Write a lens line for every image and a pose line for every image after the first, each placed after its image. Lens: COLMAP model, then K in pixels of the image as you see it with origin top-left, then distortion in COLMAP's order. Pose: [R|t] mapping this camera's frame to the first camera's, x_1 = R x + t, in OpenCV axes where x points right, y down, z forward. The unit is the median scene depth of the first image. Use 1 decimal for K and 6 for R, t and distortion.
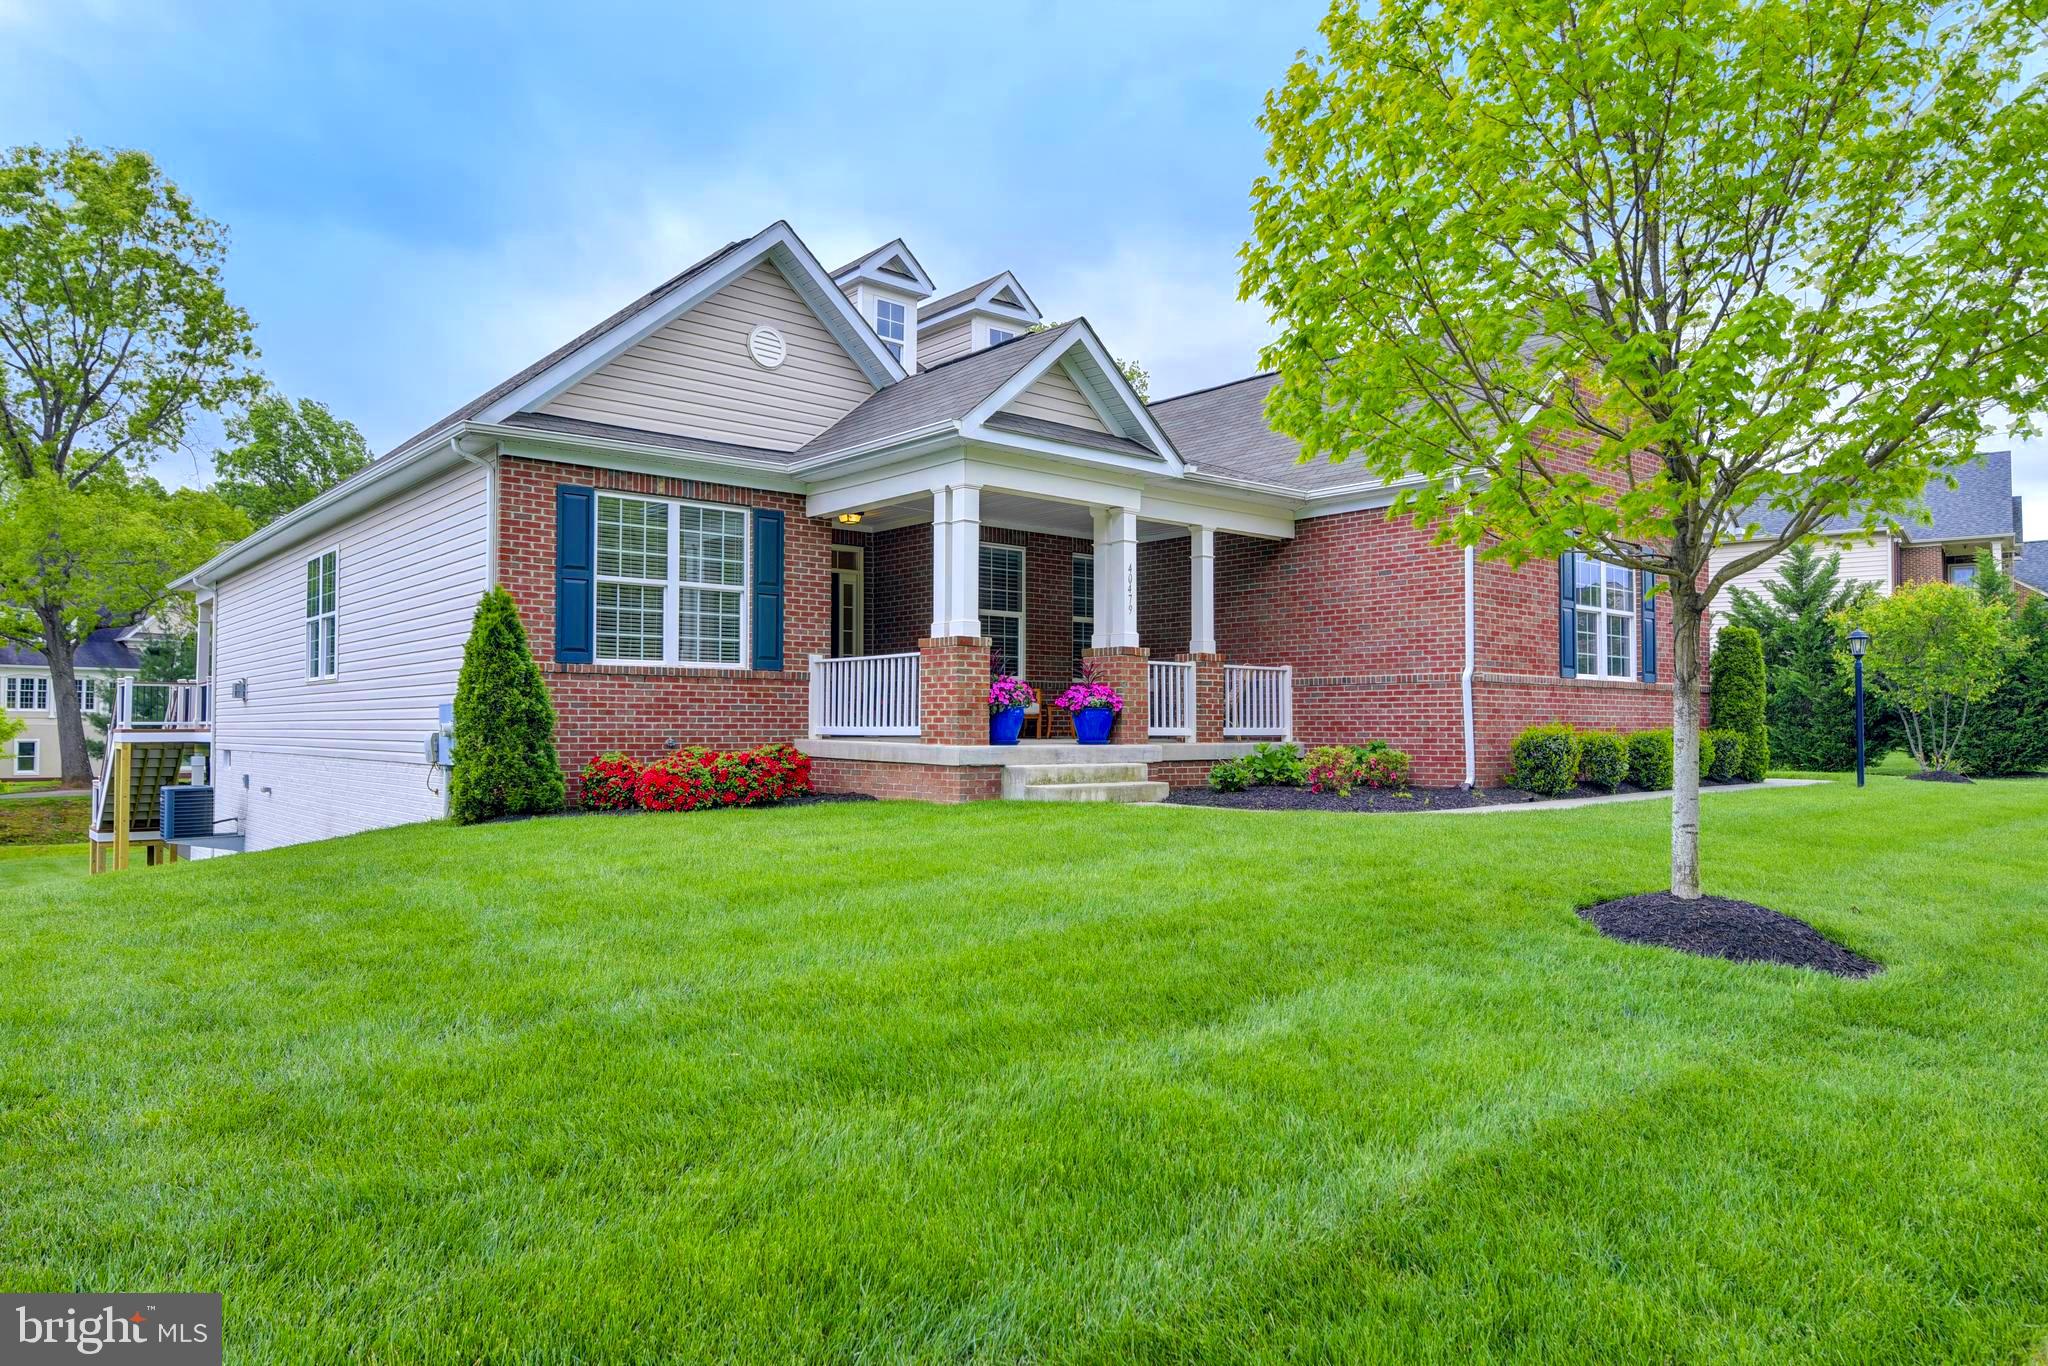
lens RADIAL K [[1299.4, 0, 1018.8], [0, 1299.4, 675.0], [0, 0, 1]] dist [0.005539, 0.000483]
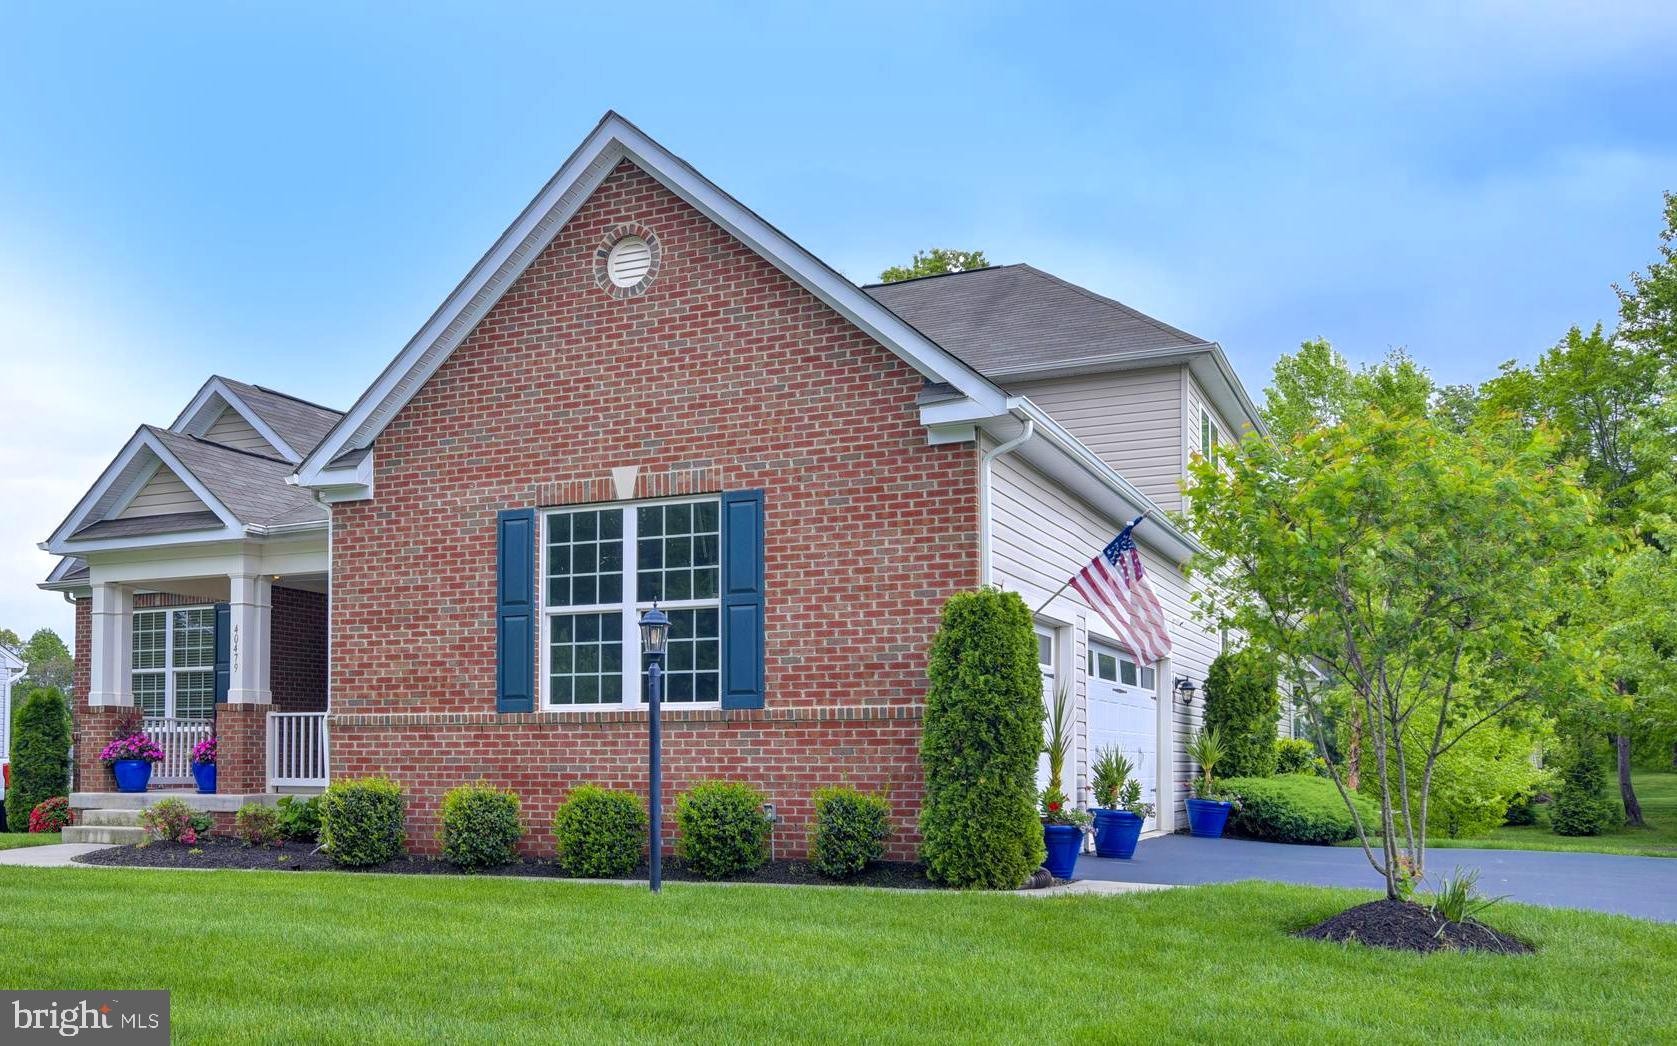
lens RADIAL K [[1548.0, 0, 683.9], [0, 1548.0, 690.9], [0, 0, 1]] dist [0.004075, 0.000000]
pose [[0.397535, -0.044723, -0.916496, 1.399442], [0.041677, 0.998661, -0.030655, 0.023055], [0.916640, -0.026011, 0.398867, 0.830390]]
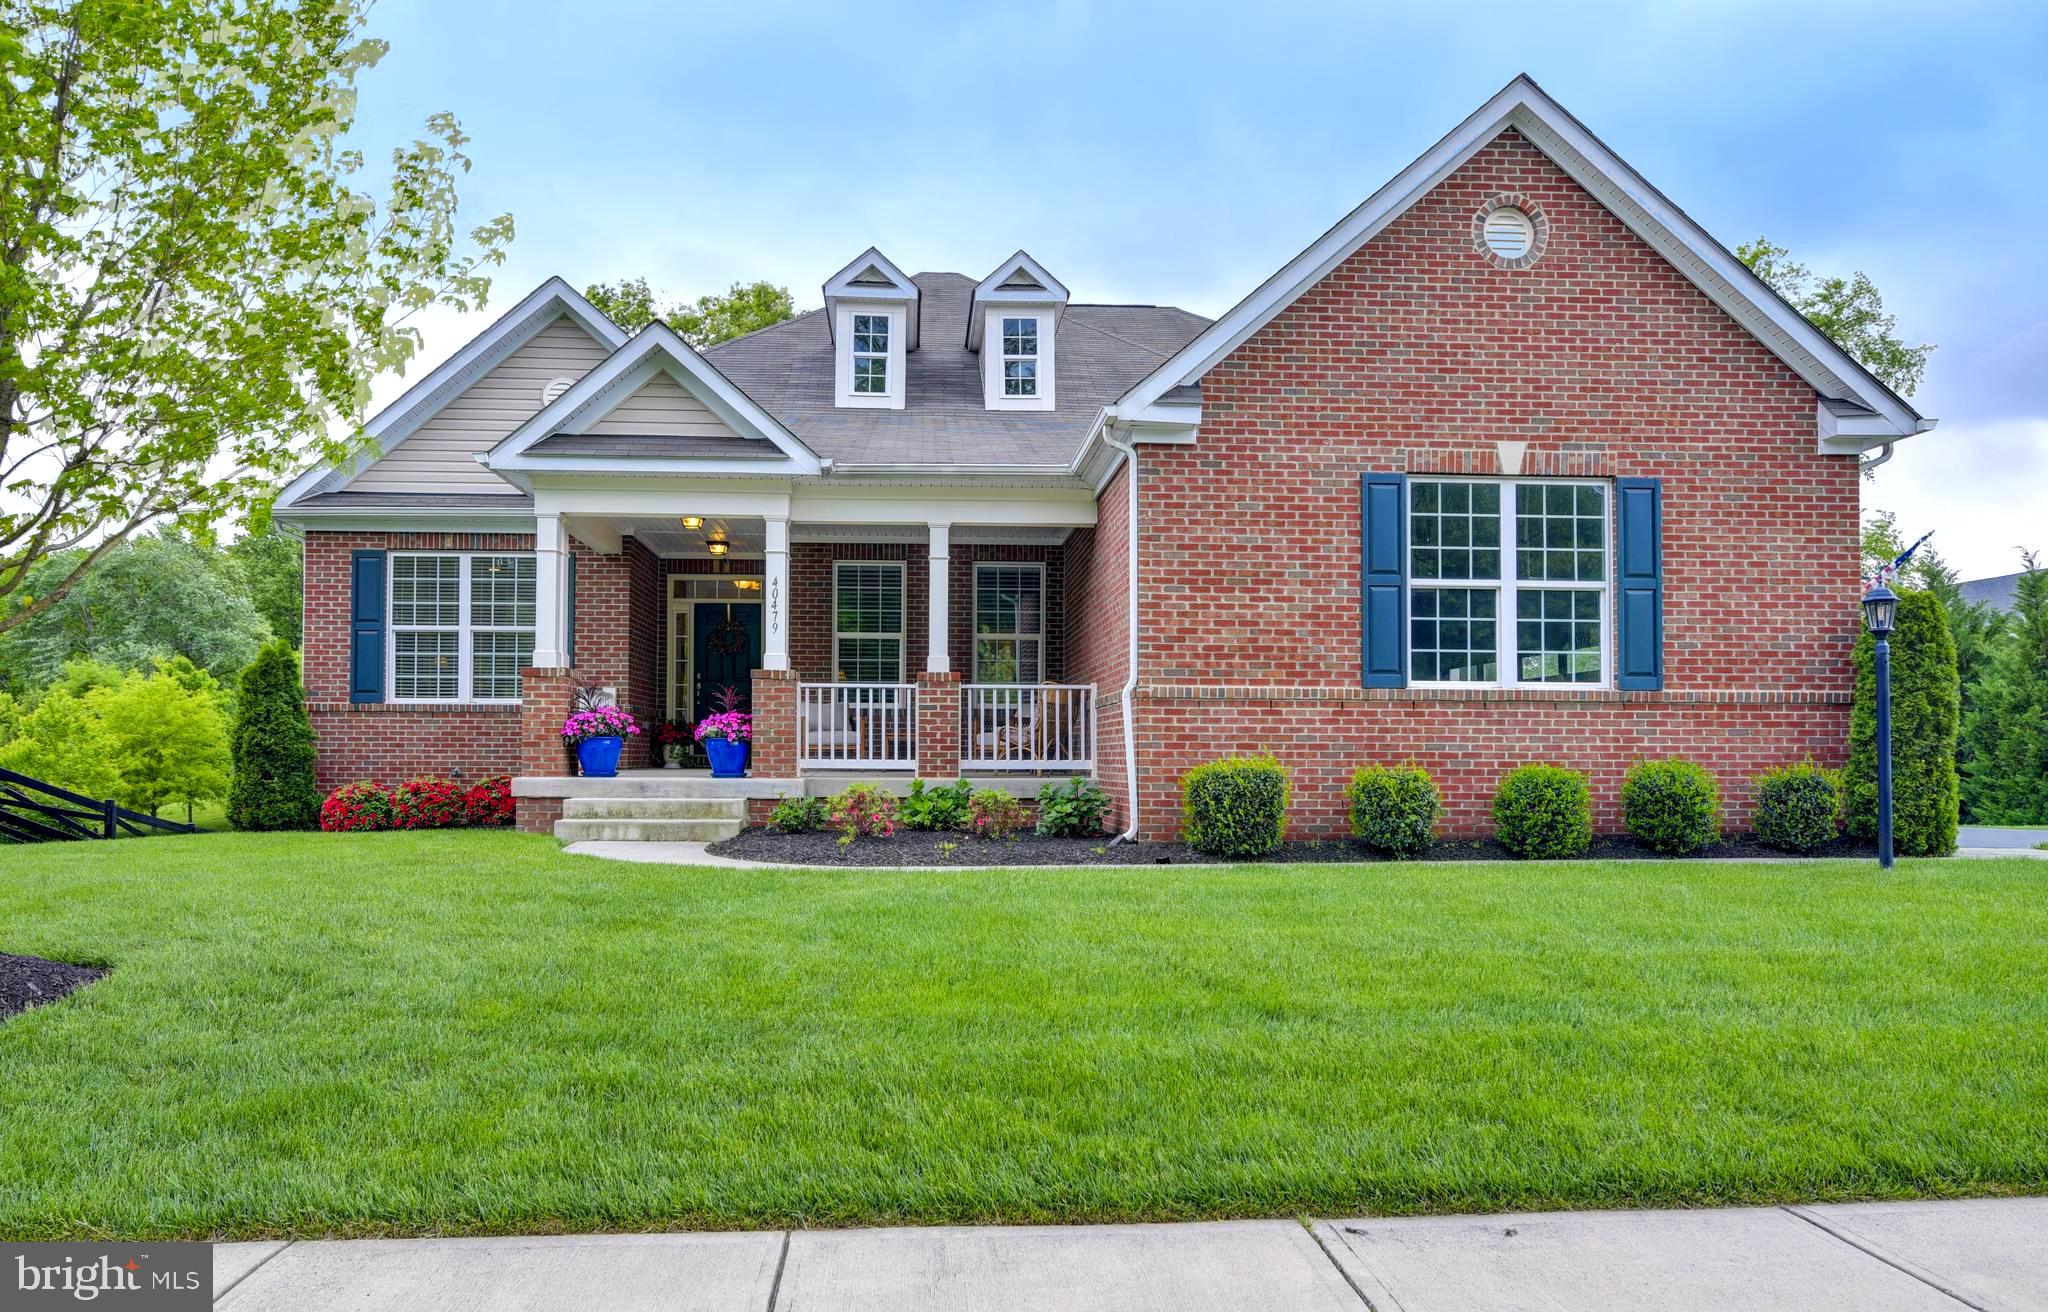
lens RADIAL K [[1334.2, 0, 989.7], [0, 1334.2, 718.7], [0, 0, 1]] dist [-0.000818, 0.001751]
pose [[0.799742, -0.015428, -0.600146, 0.757694], [0.023661, 0.999703, 0.005831, 0.010419], [0.599877, -0.018863, 0.799870, 0.350279]]
